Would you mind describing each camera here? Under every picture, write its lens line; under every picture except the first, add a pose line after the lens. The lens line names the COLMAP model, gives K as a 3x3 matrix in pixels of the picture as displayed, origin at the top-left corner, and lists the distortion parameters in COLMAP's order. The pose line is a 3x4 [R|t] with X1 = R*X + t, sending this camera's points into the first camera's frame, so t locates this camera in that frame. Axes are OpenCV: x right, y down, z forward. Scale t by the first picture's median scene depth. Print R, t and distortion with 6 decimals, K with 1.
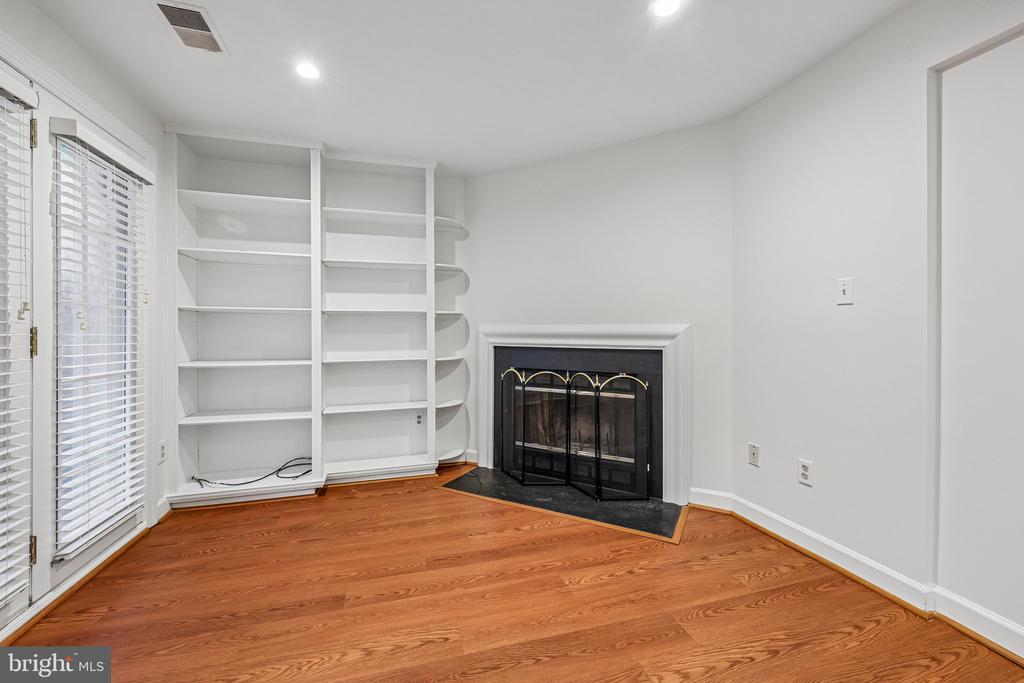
lens RADIAL K [[415.6, 0, 513.2], [0, 415.6, 333.8], [0, 0, 1]] dist [-0.000623, 0.000667]
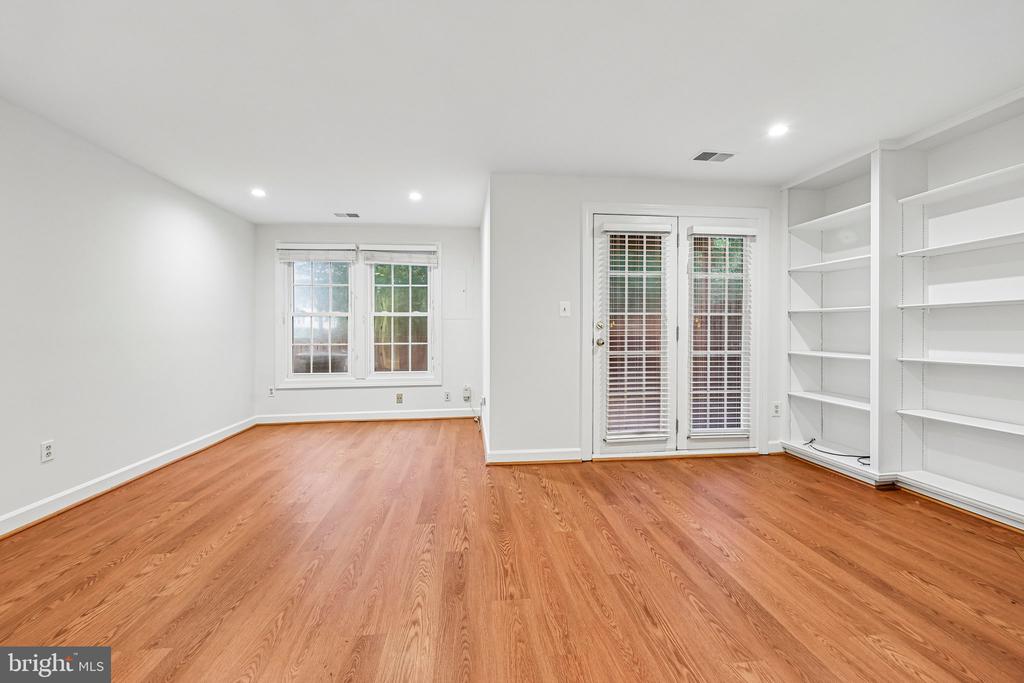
lens RADIAL K [[415.6, 0, 511.6], [0, 415.6, 336.1], [0, 0, 1]] dist [-0.000623, 0.000667]
pose [[-0.167465, 0.021183, -0.985650, 0.729338], [-0.003710, 0.999749, 0.022116, -0.005643], [0.985871, 0.007360, -0.167345, 0.299886]]
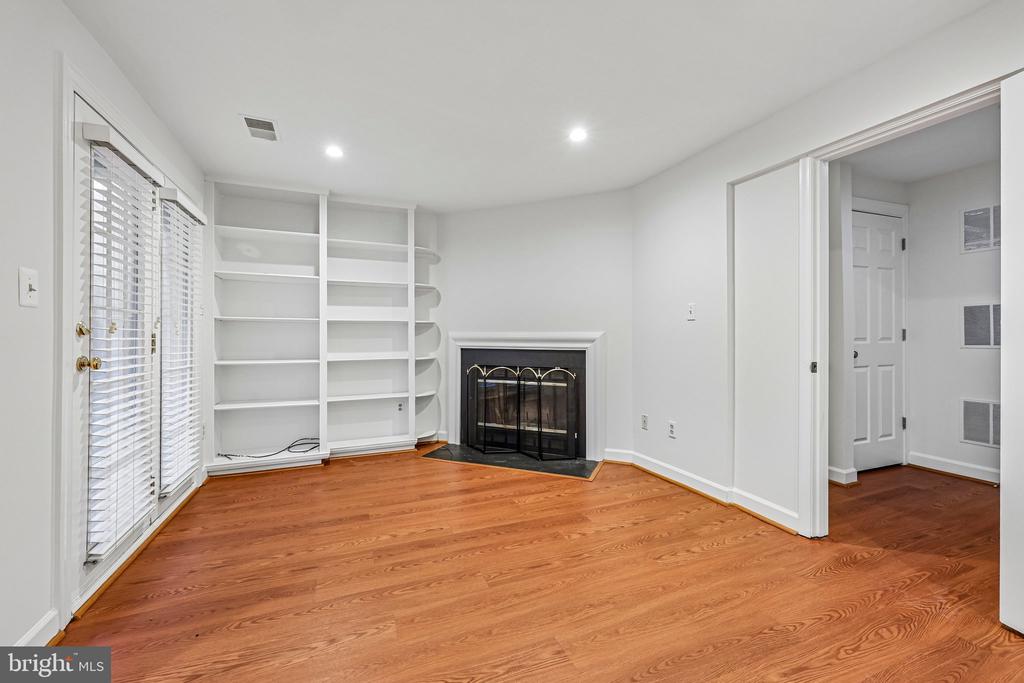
lens RADIAL K [[415.6, 0, 513.2], [0, 415.6, 337.9], [0, 0, 1]] dist [-0.000623, 0.000667]
pose [[0.993579, 0.001295, 0.113129, -0.039192], [-0.000910, 0.999994, -0.003452, 0.002351], [-0.113133, 0.003327, 0.993574, -0.358196]]
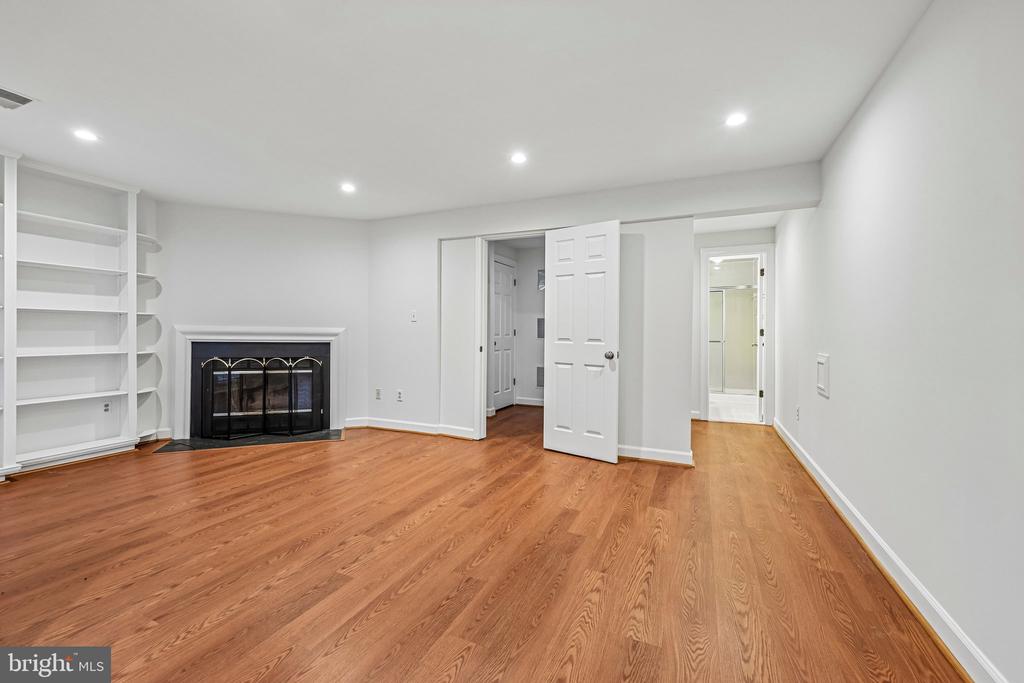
lens RADIAL K [[415.6, 0, 515.6], [0, 415.6, 338.8], [0, 0, 1]] dist [-0.000623, 0.000667]
pose [[0.639534, 0.000322, 0.768763, -0.490009], [-0.005838, 0.999973, 0.004438, 0.011685], [-0.768741, -0.007326, 0.639519, -0.719437]]
